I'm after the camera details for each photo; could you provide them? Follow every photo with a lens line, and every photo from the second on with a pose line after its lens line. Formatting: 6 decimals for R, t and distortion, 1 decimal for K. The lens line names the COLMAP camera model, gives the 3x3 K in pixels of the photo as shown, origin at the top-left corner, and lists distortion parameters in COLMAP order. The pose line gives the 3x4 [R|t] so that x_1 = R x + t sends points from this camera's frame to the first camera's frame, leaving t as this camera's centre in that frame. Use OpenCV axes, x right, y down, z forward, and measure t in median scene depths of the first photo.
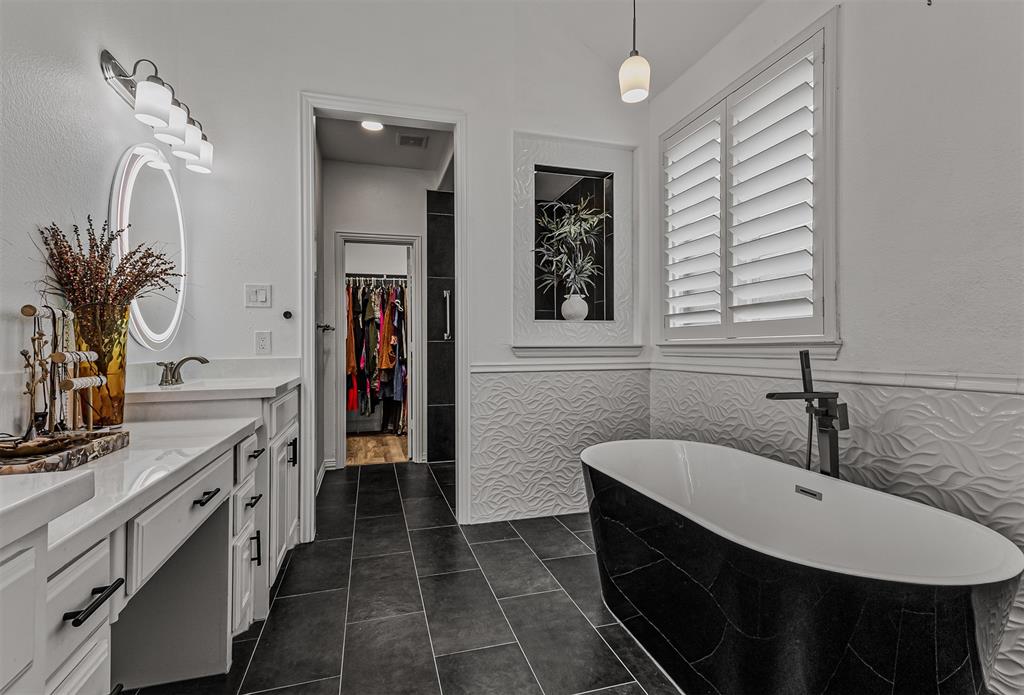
lens RADIAL K [[482.5, 0, 512.0], [0, 482.5, 347.5], [0, 0, 1]] dist [-0.001391, -0.000461]
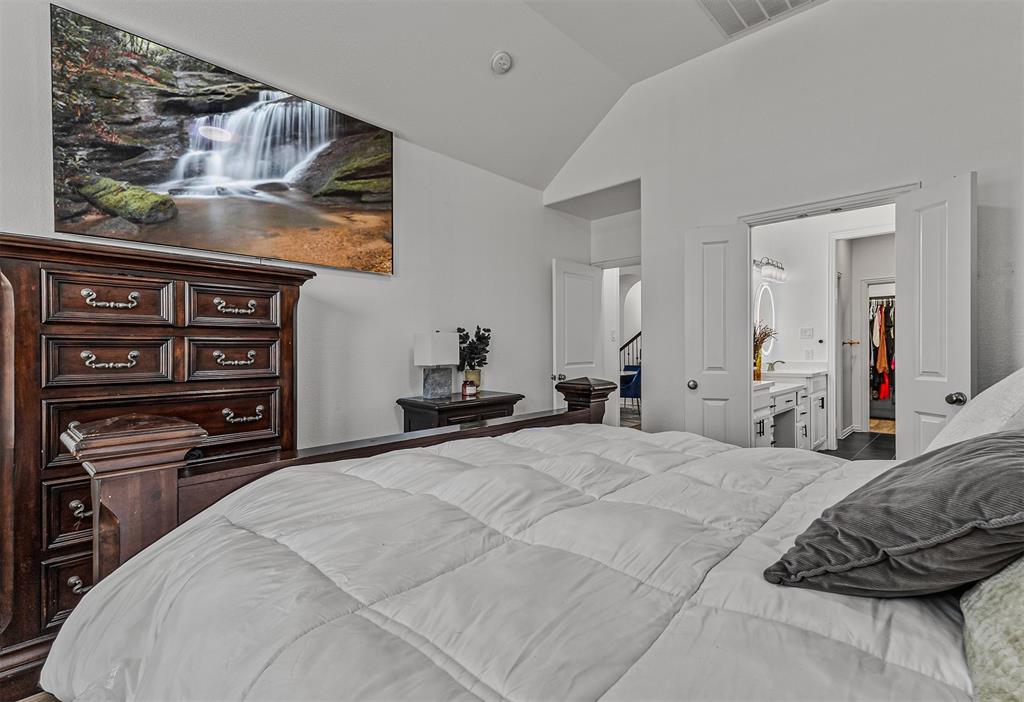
lens RADIAL K [[464.0, 0, 512.0], [0, 464.0, 351.0], [0, 0, 1]] dist [0.003250, 0.000573]
pose [[0.483695, -0.000470, -0.875236, 0.971179], [0.009479, 0.999944, 0.004702, -0.067763], [0.875185, -0.010571, 0.483673, -1.718636]]
